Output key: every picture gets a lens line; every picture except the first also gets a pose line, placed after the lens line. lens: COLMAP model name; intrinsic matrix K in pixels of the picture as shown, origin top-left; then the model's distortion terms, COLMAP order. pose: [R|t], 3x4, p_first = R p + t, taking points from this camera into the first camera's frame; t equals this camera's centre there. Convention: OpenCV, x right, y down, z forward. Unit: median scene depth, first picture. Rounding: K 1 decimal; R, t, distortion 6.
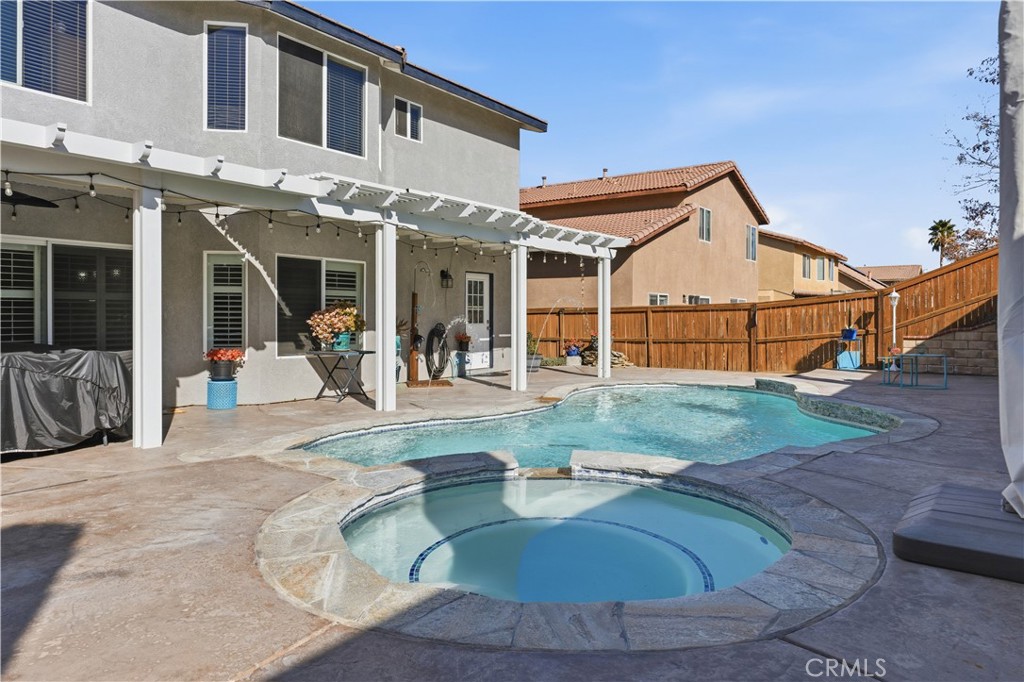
lens RADIAL K [[665.6, 0, 510.1], [0, 665.6, 333.0], [0, 0, 1]] dist [-0.008486, 0.005577]
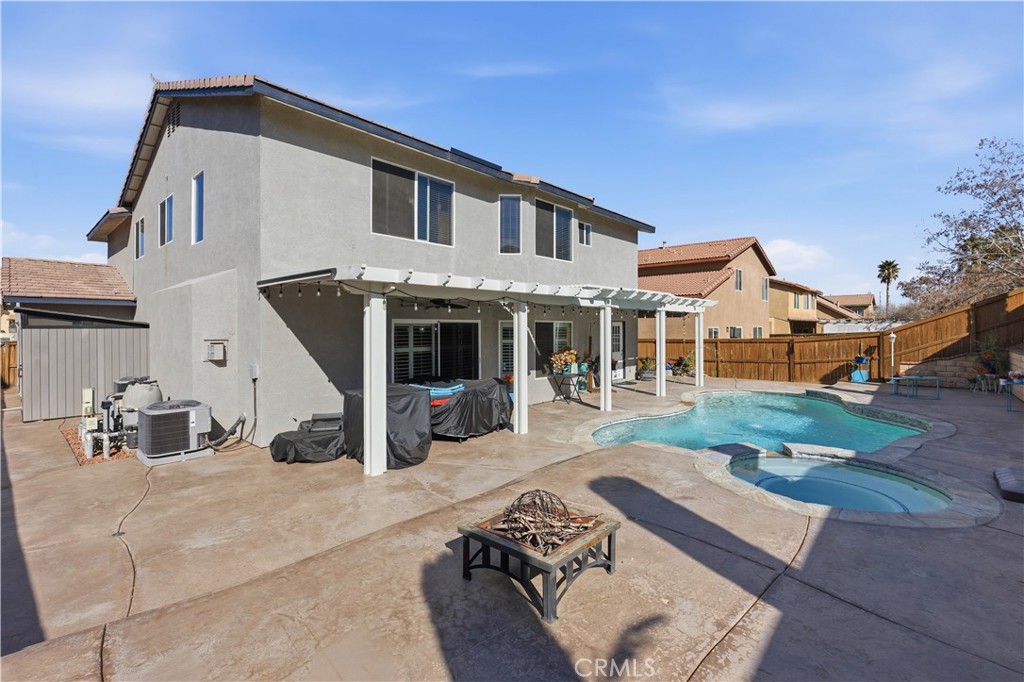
lens RADIAL K [[458.1, 0, 514.9], [0, 458.1, 336.0], [0, 0, 1]] dist [-0.004029, -0.000347]
pose [[0.995168, -0.003982, -0.098109, -0.249142], [0.003308, 0.999970, -0.007032, -0.061482], [0.098134, 0.006673, 0.995151, -0.203449]]
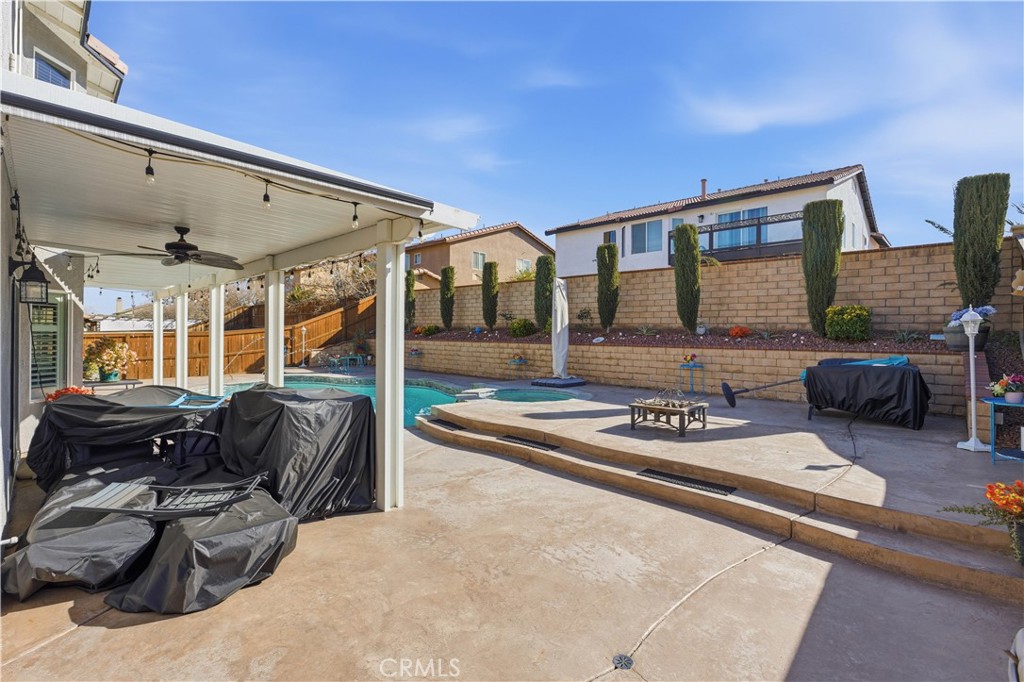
lens RADIAL K [[458.1, 0, 516.4], [0, 458.1, 337.4], [0, 0, 1]] dist [-0.004029, -0.000347]
pose [[0.126649, -0.007869, 0.991916, -0.876782], [0.009146, 0.999935, 0.006764, -0.040758], [-0.991905, 0.008215, 0.126712, 0.201829]]
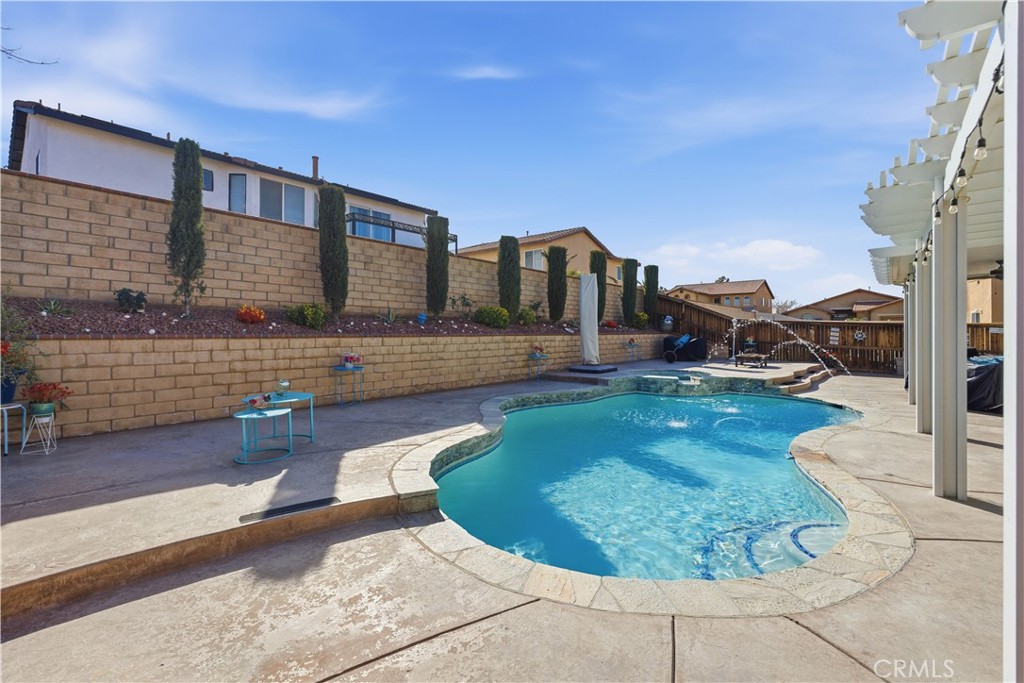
lens RADIAL K [[458.1, 0, 530.2], [0, 458.1, 325.2], [0, 0, 1]] dist [-0.004029, -0.000347]
pose [[-0.998069, 0.003866, 0.061996, 0.290801], [0.004078, 0.999986, 0.003300, -0.044079], [-0.061983, 0.003546, -0.998071, 1.429238]]
